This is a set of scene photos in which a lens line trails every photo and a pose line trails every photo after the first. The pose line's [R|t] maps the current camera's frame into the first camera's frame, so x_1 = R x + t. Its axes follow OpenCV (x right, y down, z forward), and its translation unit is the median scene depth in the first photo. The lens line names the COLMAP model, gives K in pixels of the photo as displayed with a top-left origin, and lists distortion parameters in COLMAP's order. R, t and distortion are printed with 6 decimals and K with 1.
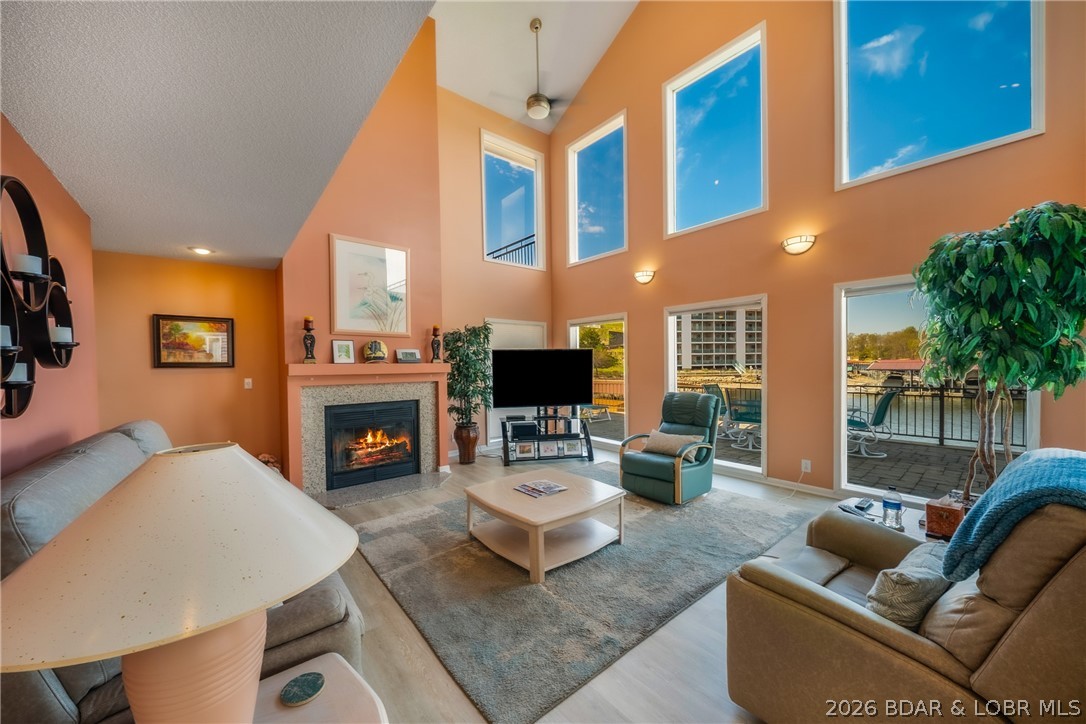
lens RADIAL K [[385.2, 0, 539.6], [0, 385.2, 368.7], [0, 0, 1]] dist [0.001663, -0.000028]
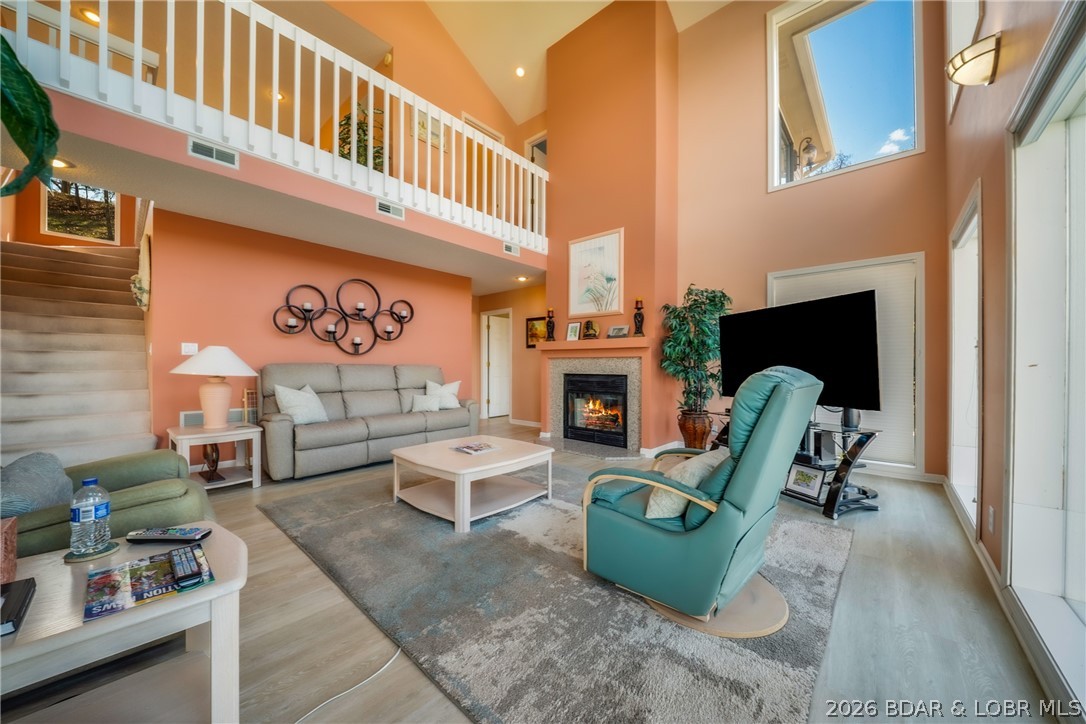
lens RADIAL K [[385.2, 0, 549.6], [0, 385.2, 362.3], [0, 0, 1]] dist [0.001663, -0.000028]
pose [[0.172671, 0.001506, -0.984978, 0.692638], [-0.016458, 0.999864, -0.001357, 0.056444], [0.984842, 0.016445, 0.172672, 0.681384]]
